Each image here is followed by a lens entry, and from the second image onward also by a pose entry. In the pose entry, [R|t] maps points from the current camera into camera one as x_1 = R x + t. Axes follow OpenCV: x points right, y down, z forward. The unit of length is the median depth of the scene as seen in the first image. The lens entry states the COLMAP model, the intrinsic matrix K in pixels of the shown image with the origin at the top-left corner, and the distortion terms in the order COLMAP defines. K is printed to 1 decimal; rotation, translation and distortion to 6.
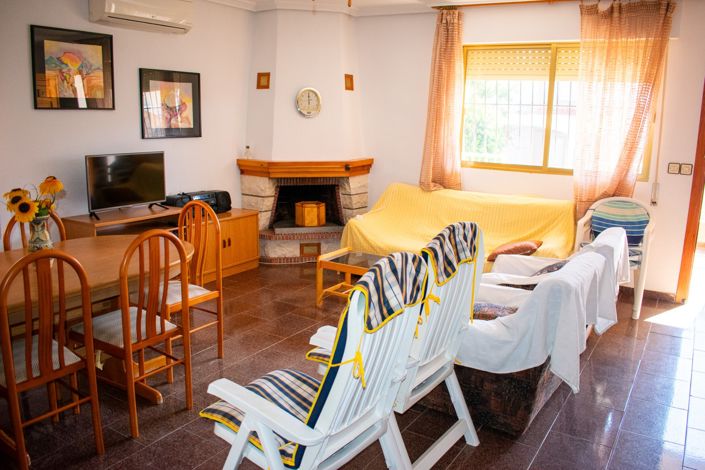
lens RADIAL K [[579.8, 0, 352.5], [0, 579.8, 235.0], [0, 0, 1]] dist [-0.092159, 0.006171]
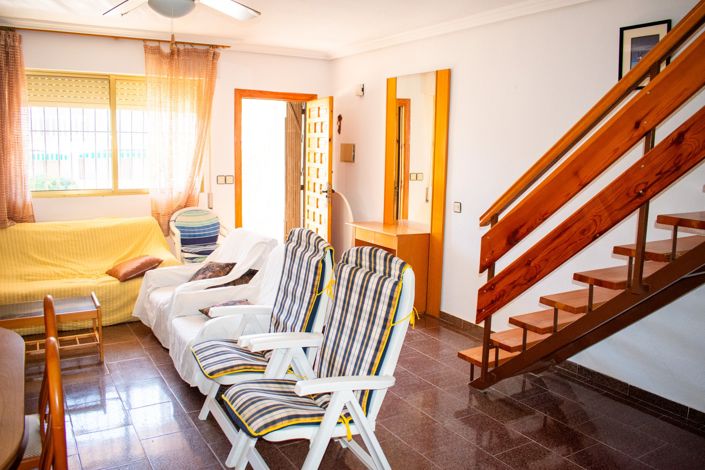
lens RADIAL K [[575.5, 0, 354.1], [0, 575.5, 227.0], [0, 0, 1]] dist [-0.094834, 0.016838]
pose [[0.457347, -0.136783, 0.878706, -0.399960], [0.176337, 0.982429, 0.061150, -0.034973], [-0.871630, 0.126981, 0.473431, 0.117757]]
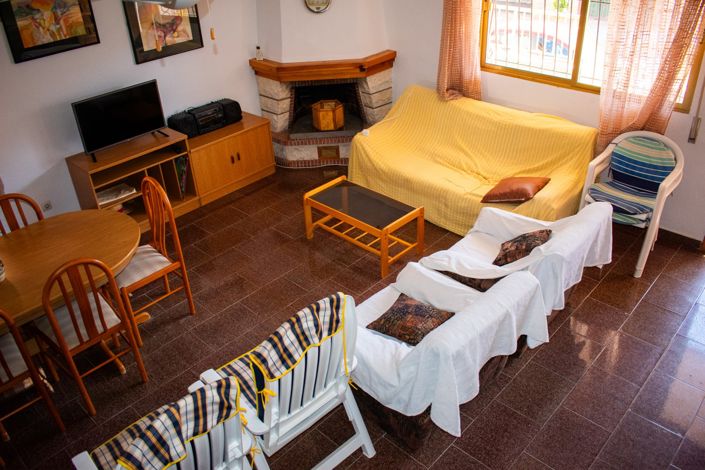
lens RADIAL K [[579.8, 0, 352.5], [0, 579.8, 235.0], [0, 0, 1]] dist [-0.092159, 0.006171]
pose [[0.978427, 0.048121, -0.200910, 0.192619], [0.024567, 0.938494, 0.344420, -0.203439], [0.205127, -0.341926, 0.917066, 0.071067]]
